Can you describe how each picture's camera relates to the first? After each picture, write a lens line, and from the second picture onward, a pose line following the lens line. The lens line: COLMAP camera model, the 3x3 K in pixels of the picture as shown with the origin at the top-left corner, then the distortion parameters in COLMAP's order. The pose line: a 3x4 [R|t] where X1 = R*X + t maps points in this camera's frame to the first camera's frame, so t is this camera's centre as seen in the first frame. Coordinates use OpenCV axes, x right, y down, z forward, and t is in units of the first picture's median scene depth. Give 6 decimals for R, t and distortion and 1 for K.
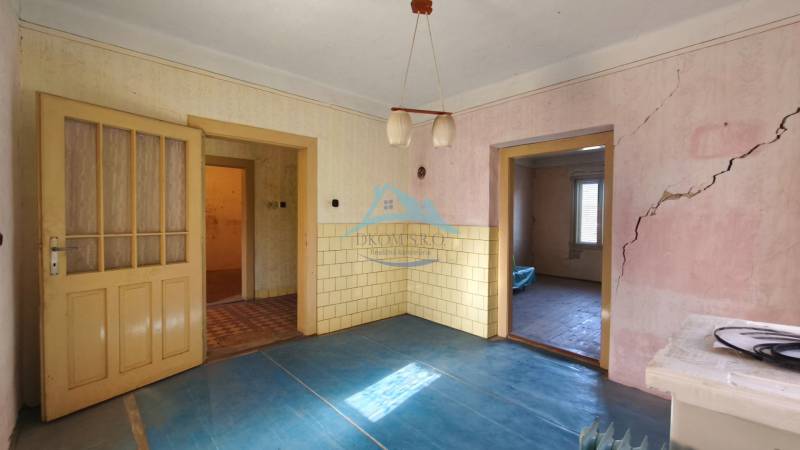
lens RADIAL K [[329.6, 0, 401.1], [0, 329.6, 224.1], [0, 0, 1]] dist [0.000117, 0.000177]
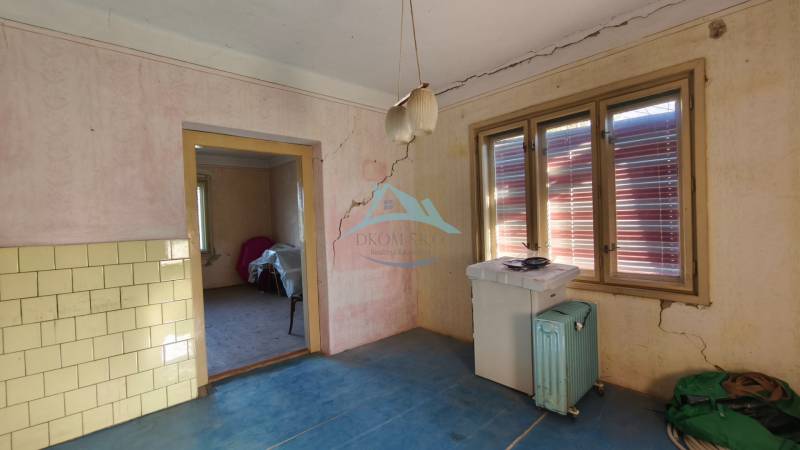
lens RADIAL K [[329.6, 0, 403.4], [0, 329.6, 225.1], [0, 0, 1]] dist [0.000117, 0.000177]
pose [[0.033984, -0.035825, 0.998780, -0.546781], [0.051047, 0.998115, 0.034064, -0.028501], [-0.998118, 0.049827, 0.035749, 0.680850]]
